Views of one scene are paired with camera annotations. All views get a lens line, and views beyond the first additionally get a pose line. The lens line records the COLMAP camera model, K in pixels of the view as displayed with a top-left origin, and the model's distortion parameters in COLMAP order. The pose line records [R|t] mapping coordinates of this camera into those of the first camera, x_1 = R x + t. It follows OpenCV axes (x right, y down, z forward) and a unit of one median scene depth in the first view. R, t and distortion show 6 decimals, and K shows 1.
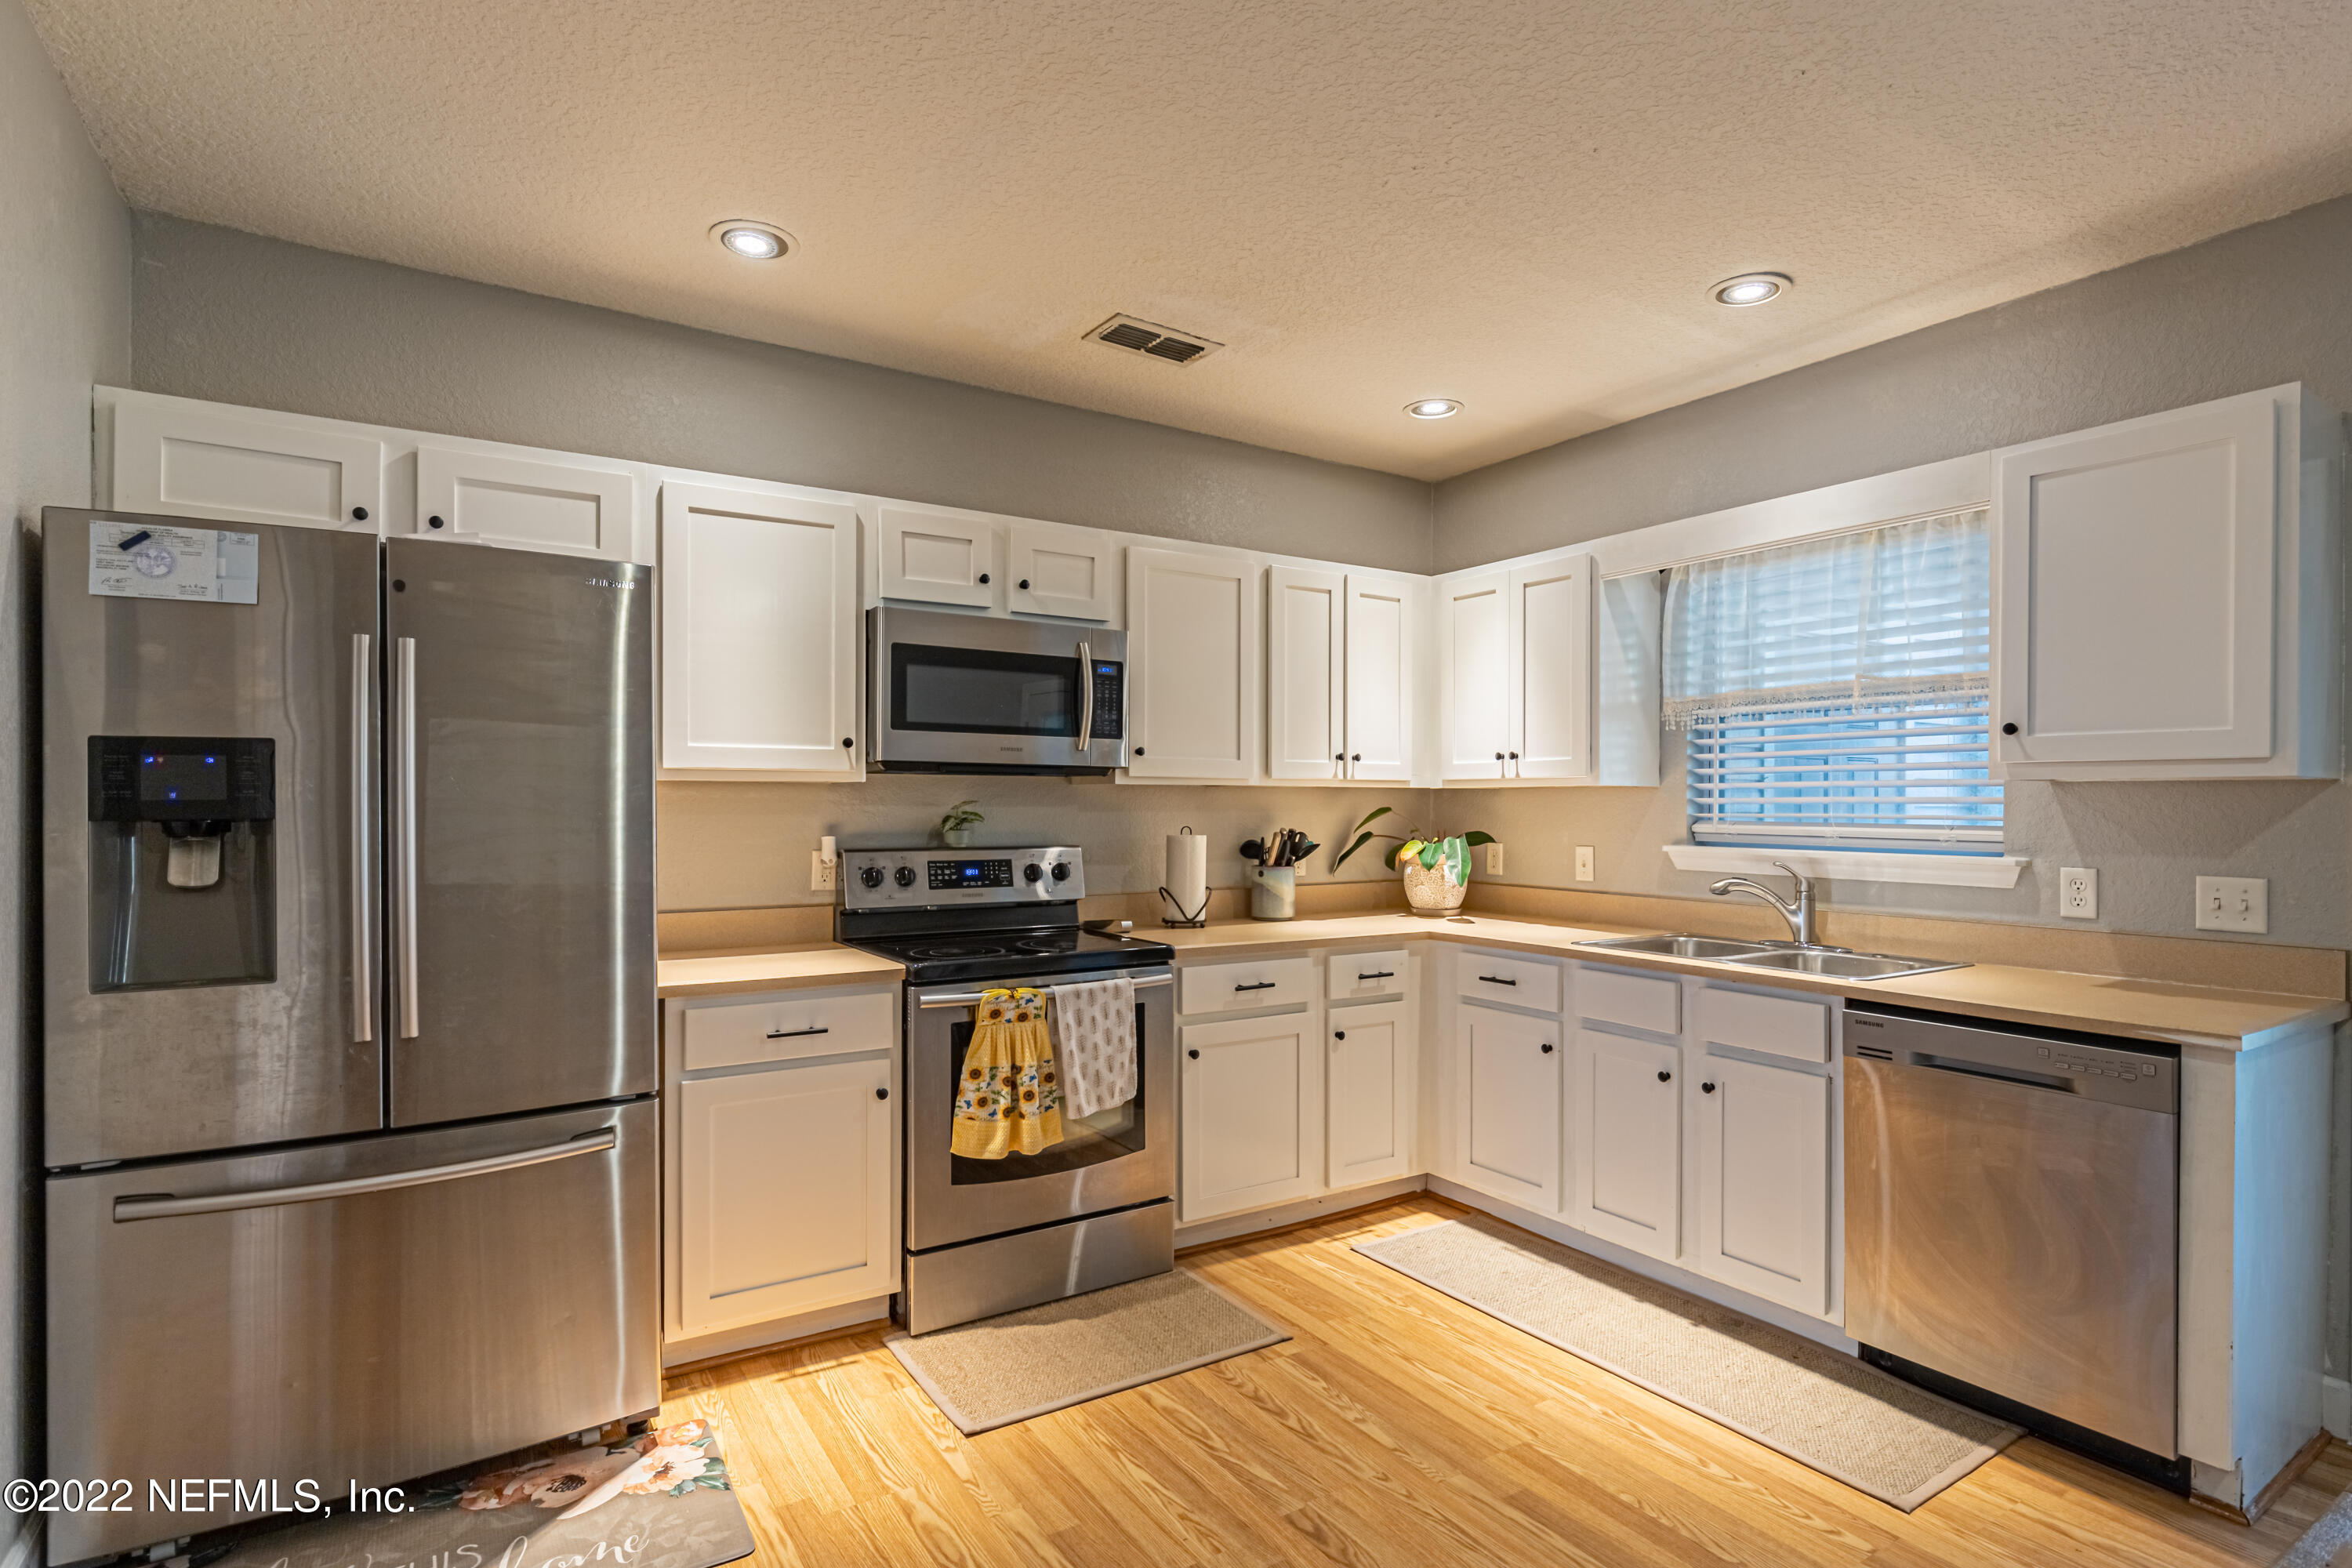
lens RADIAL K [[1139.9, 0, 1172.7], [0, 1139.9, 795.2], [0, 0, 1]] dist [-0.005211, -0.000553]
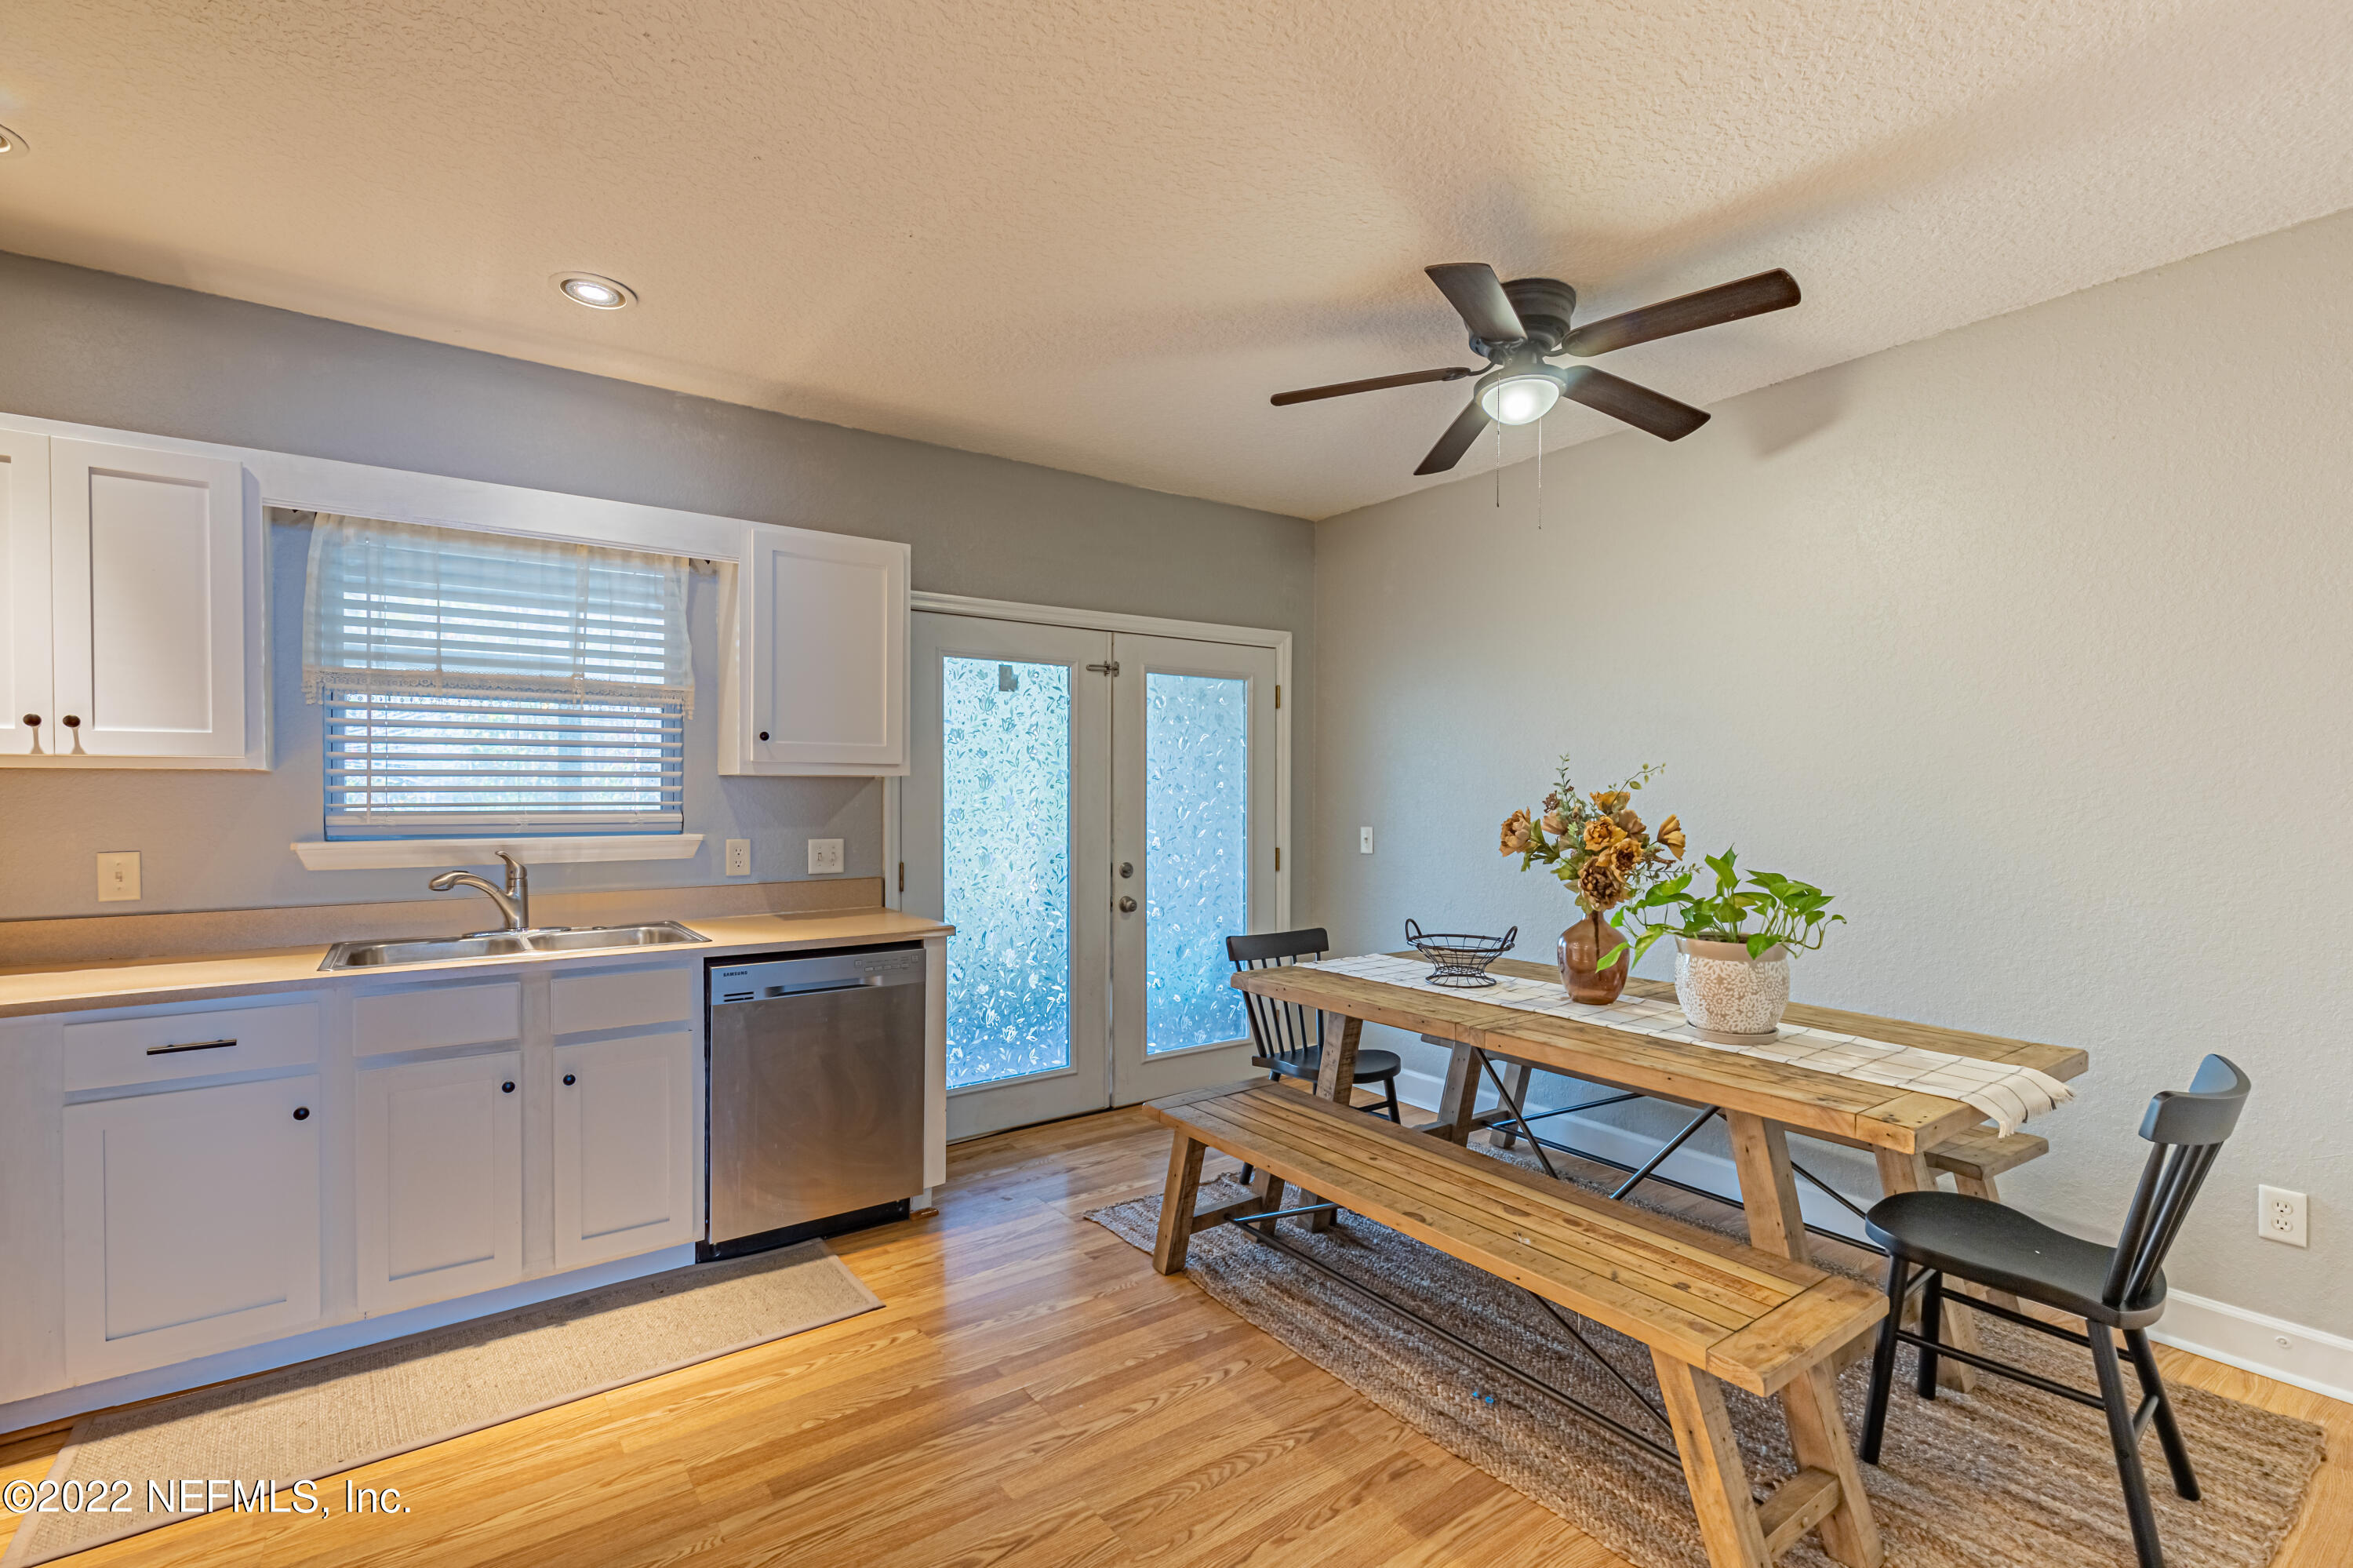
lens RADIAL K [[1058.9, 0, 1175.4], [0, 1058.9, 794.6], [0, 0, 1]] dist [0.002377, 0.000393]
pose [[-0.051613, -0.007627, 0.998638, -0.475592], [-0.009080, 0.999933, 0.007167, -0.002808], [-0.998626, -0.008698, -0.051679, 0.520824]]
